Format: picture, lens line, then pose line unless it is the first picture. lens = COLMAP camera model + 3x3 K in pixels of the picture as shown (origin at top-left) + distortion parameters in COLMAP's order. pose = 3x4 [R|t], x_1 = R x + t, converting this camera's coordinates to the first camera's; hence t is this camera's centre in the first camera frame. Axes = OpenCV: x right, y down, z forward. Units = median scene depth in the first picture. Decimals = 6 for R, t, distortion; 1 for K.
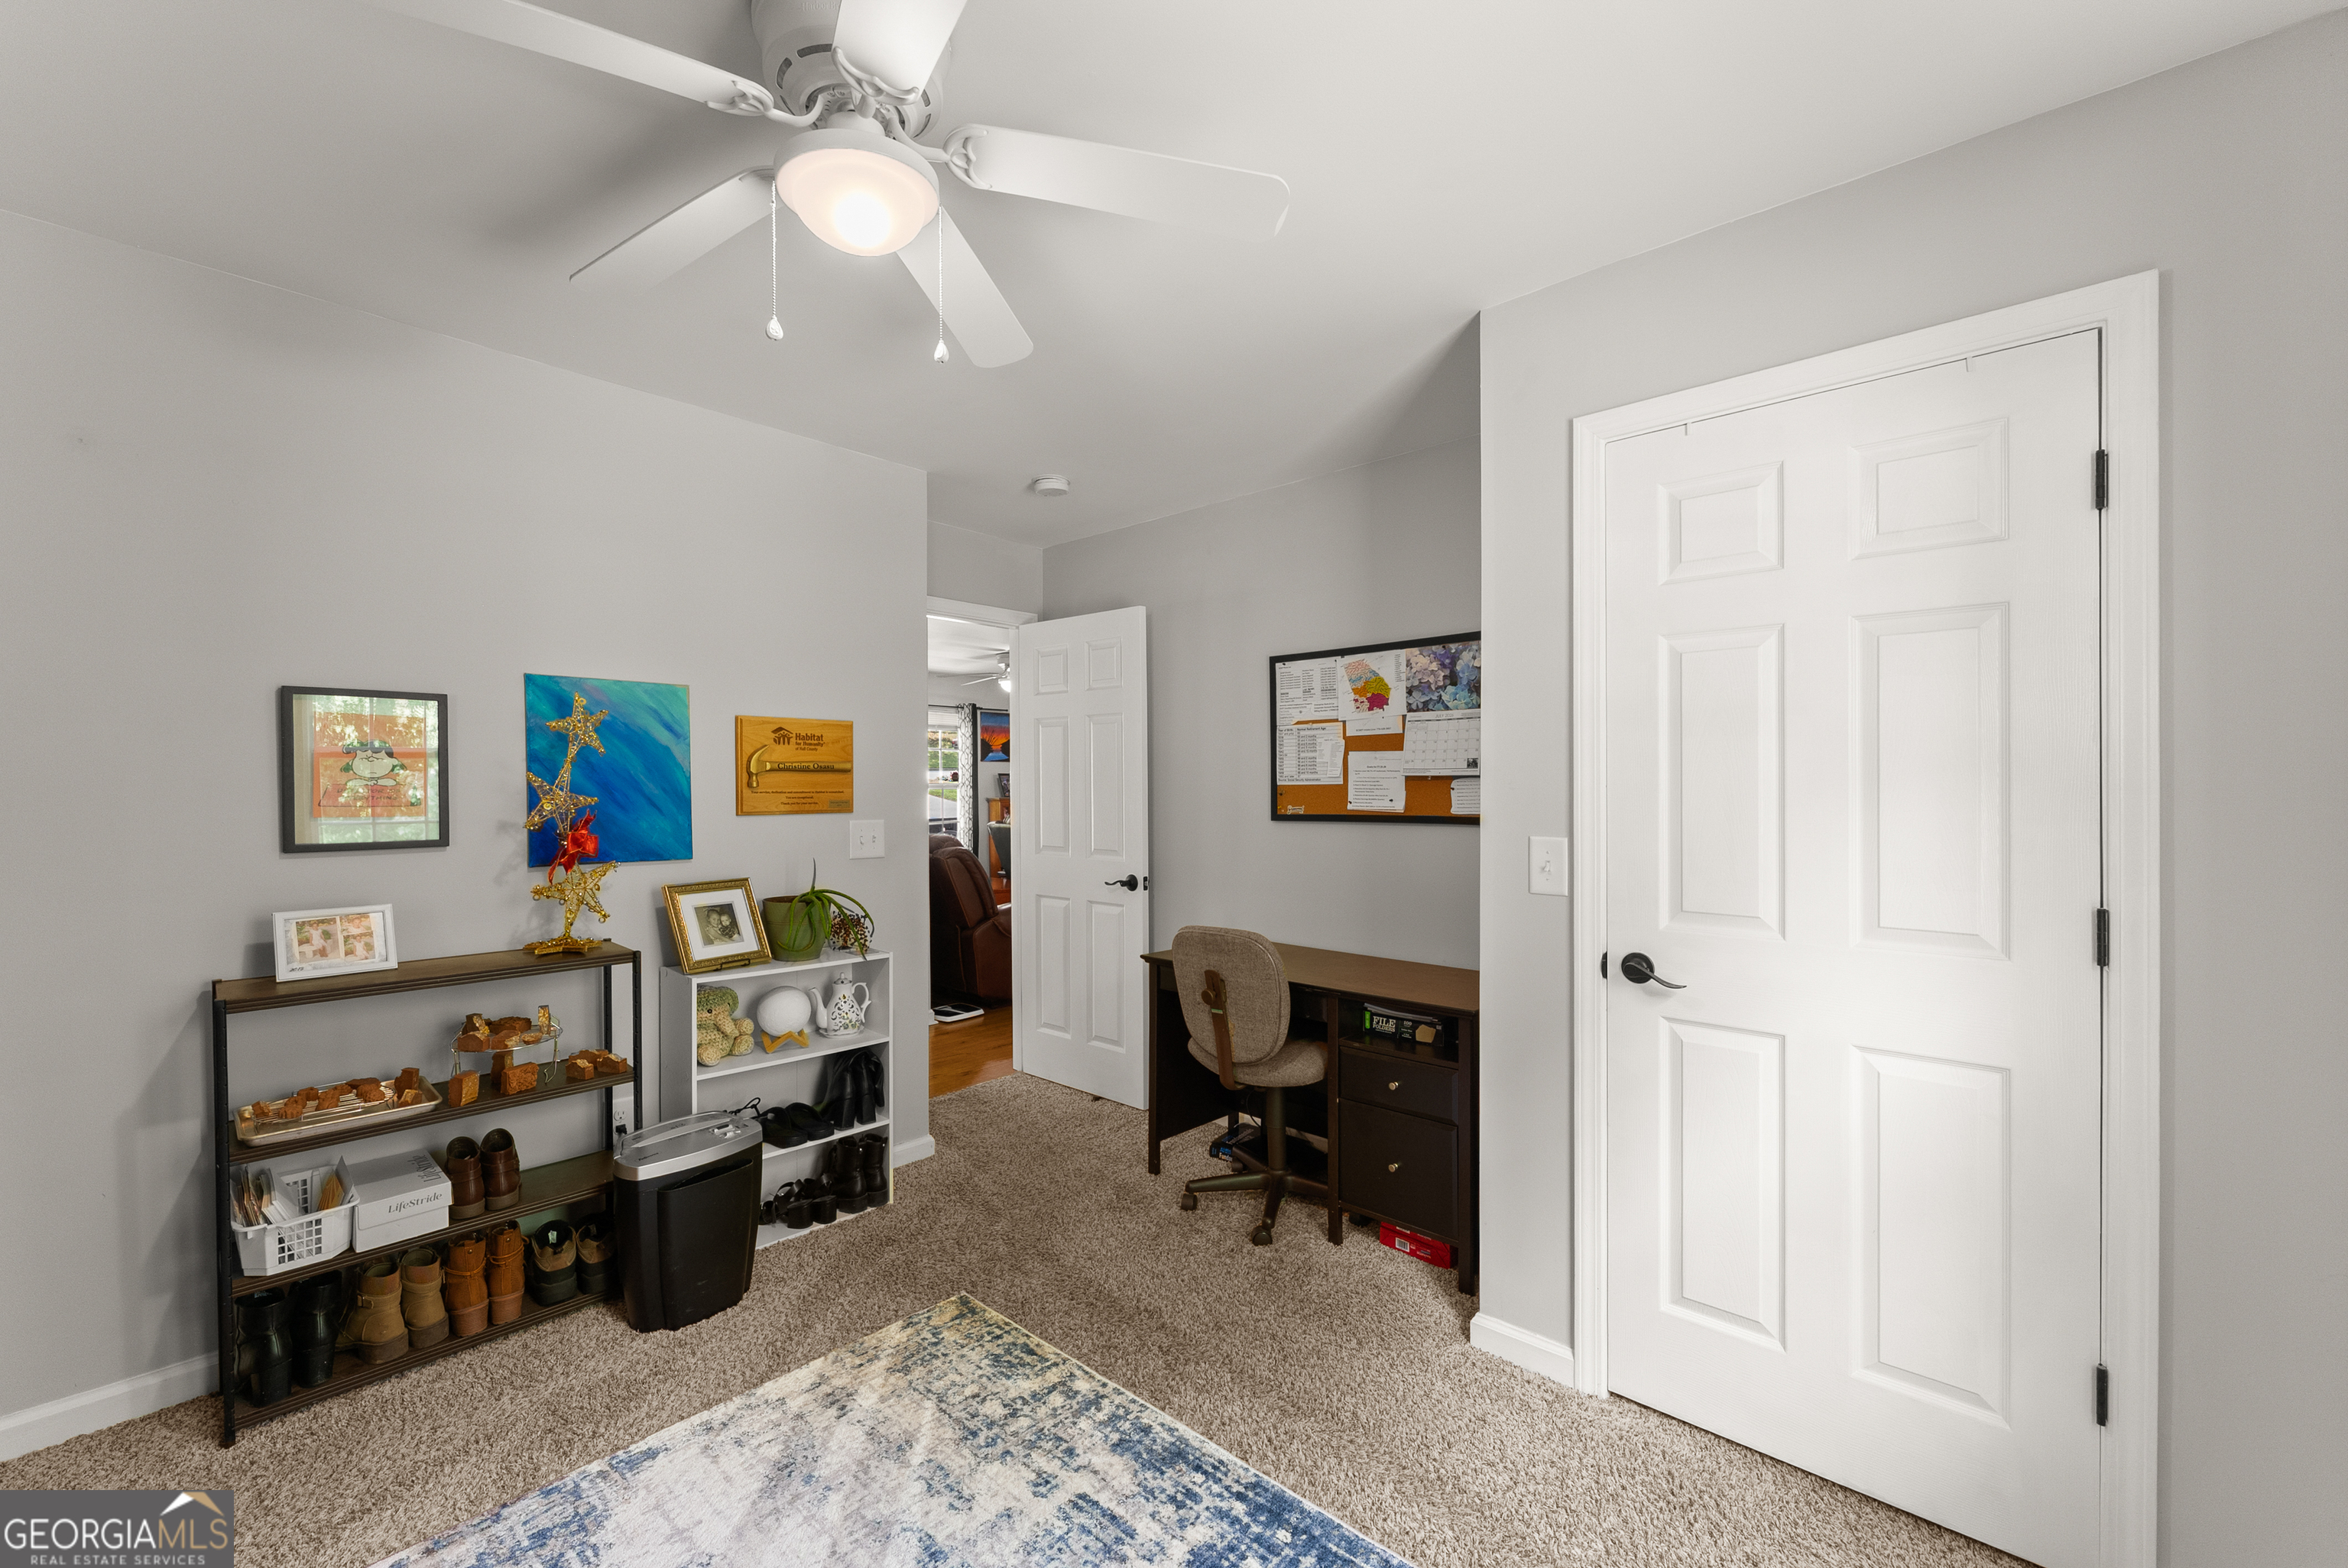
lens RADIAL K [[948.3, 0, 1174.1], [0, 948.3, 764.8], [0, 0, 1]] dist [0.002784, 0.000035]
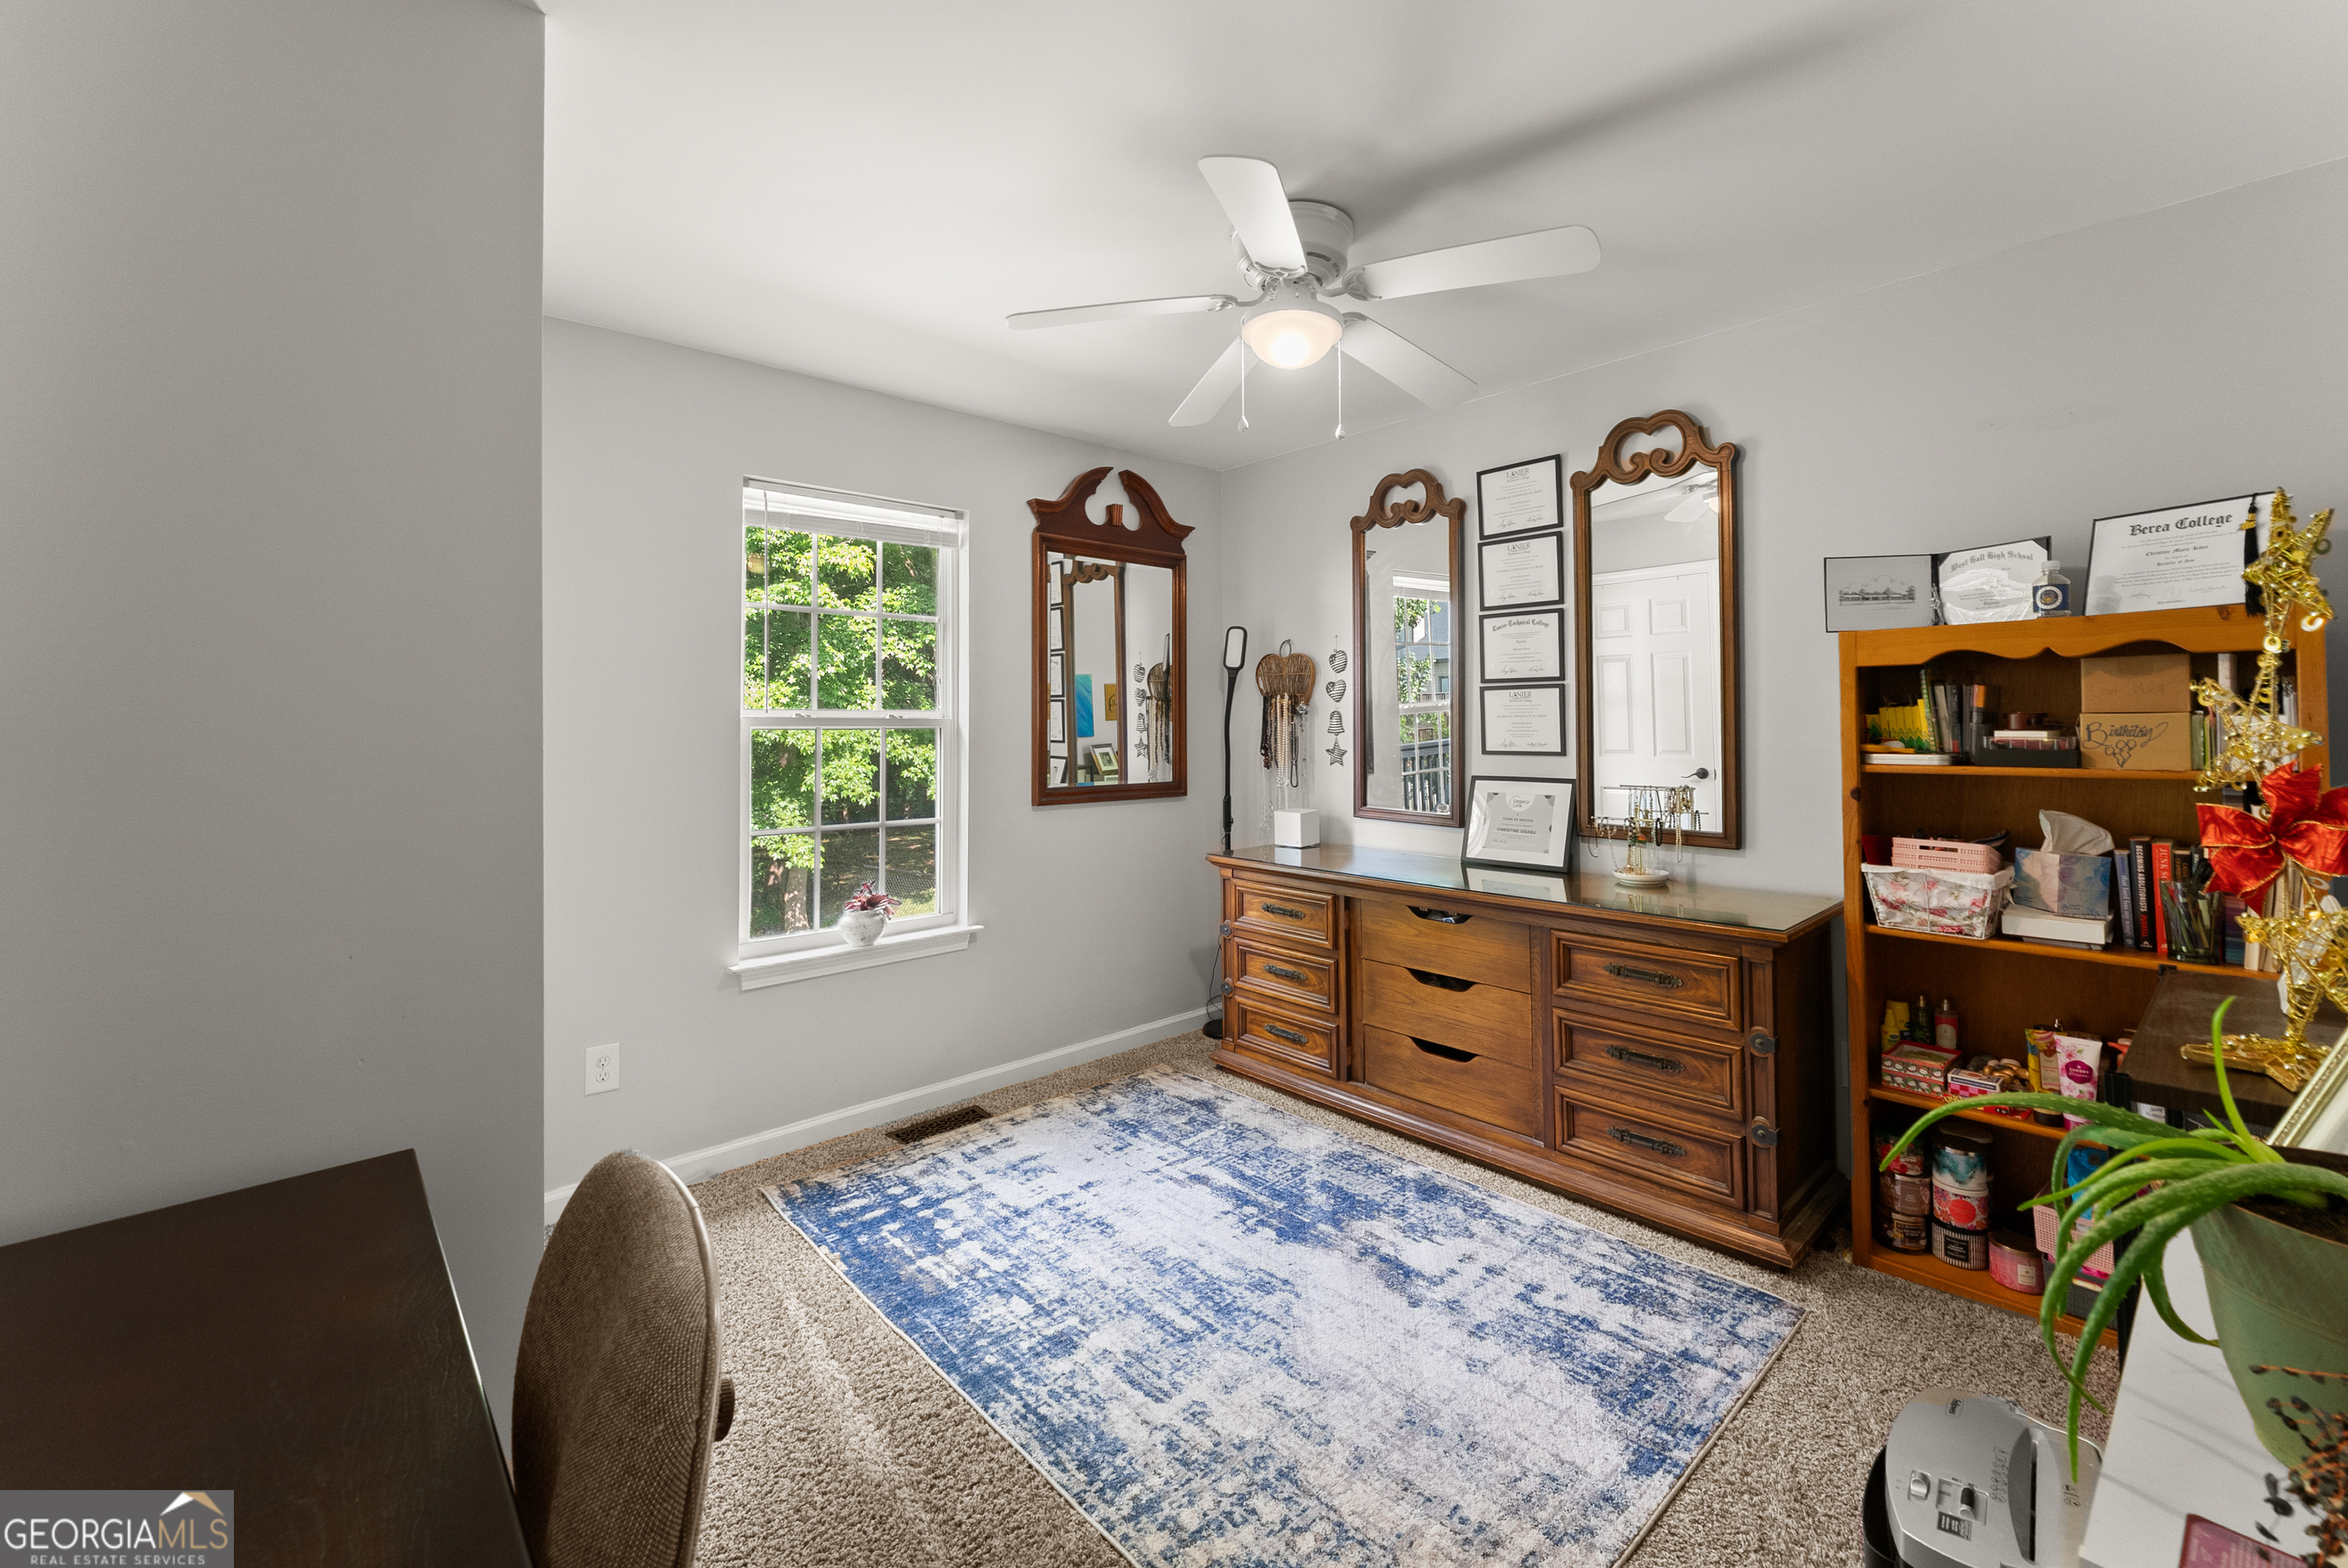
lens RADIAL K [[948.3, 0, 1173.2], [0, 948.3, 767.9], [0, 0, 1]] dist [0.002784, 0.000035]
pose [[-0.994995, 0.001082, 0.099918, -0.209403], [0.002378, 0.999915, 0.012855, 0.055573], [-0.099896, 0.013028, -0.994913, 1.955731]]
